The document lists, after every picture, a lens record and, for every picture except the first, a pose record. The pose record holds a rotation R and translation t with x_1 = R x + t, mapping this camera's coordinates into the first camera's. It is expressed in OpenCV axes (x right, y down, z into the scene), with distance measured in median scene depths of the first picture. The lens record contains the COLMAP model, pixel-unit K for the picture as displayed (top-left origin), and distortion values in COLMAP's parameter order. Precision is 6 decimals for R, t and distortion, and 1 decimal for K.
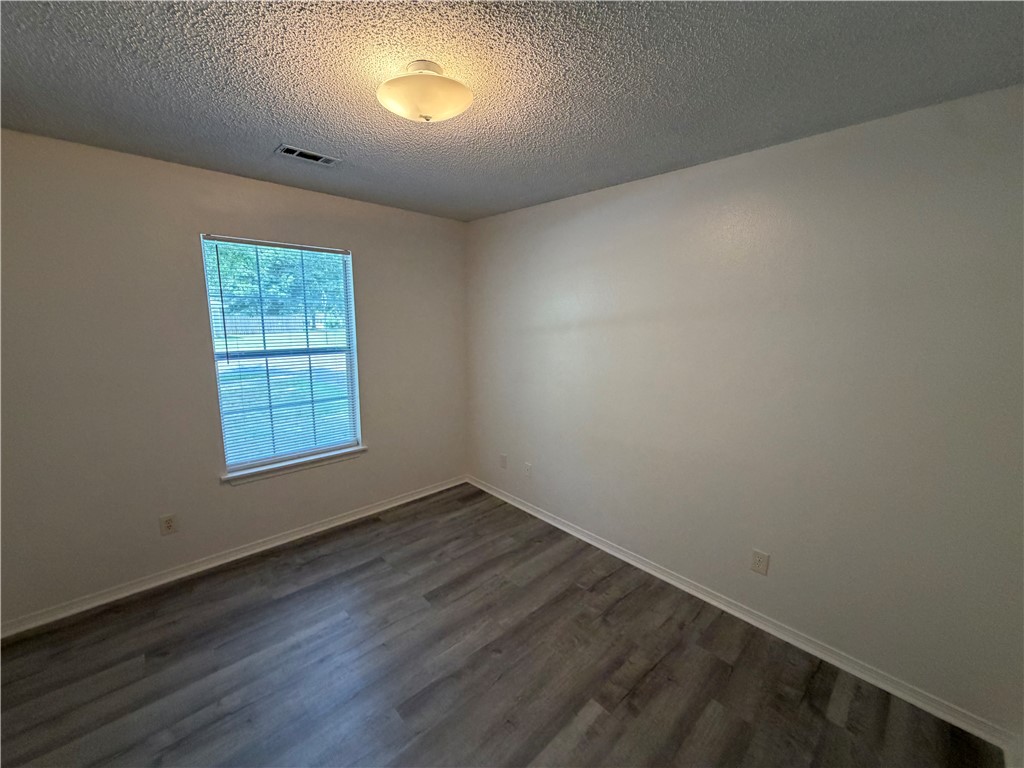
lens RADIAL K [[409.6, 0, 511.8], [0, 409.6, 383.9], [0, 0, 1]] dist [-0.002377, -0.000271]
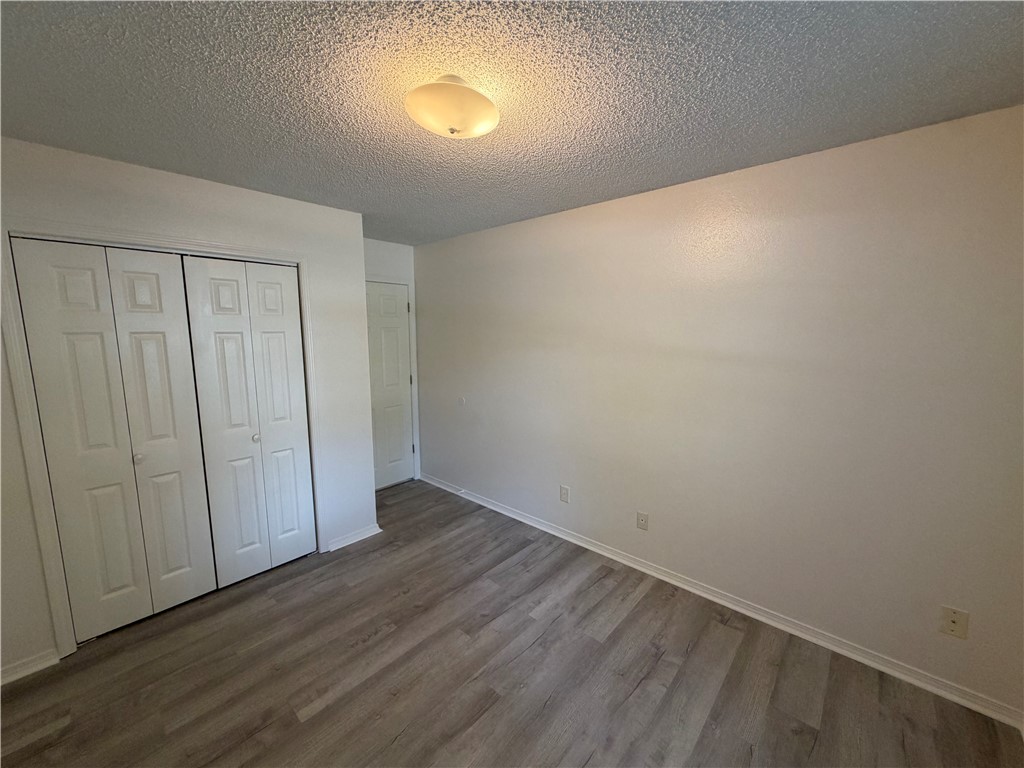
lens RADIAL K [[409.6, 0, 512.7], [0, 409.6, 385.4], [0, 0, 1]] dist [-0.002377, -0.000271]
pose [[-0.996425, 0.003474, -0.084409, -0.223580], [-0.021244, 0.956743, 0.290157, -0.283660], [0.081765, 0.290913, -0.953249, 1.758381]]
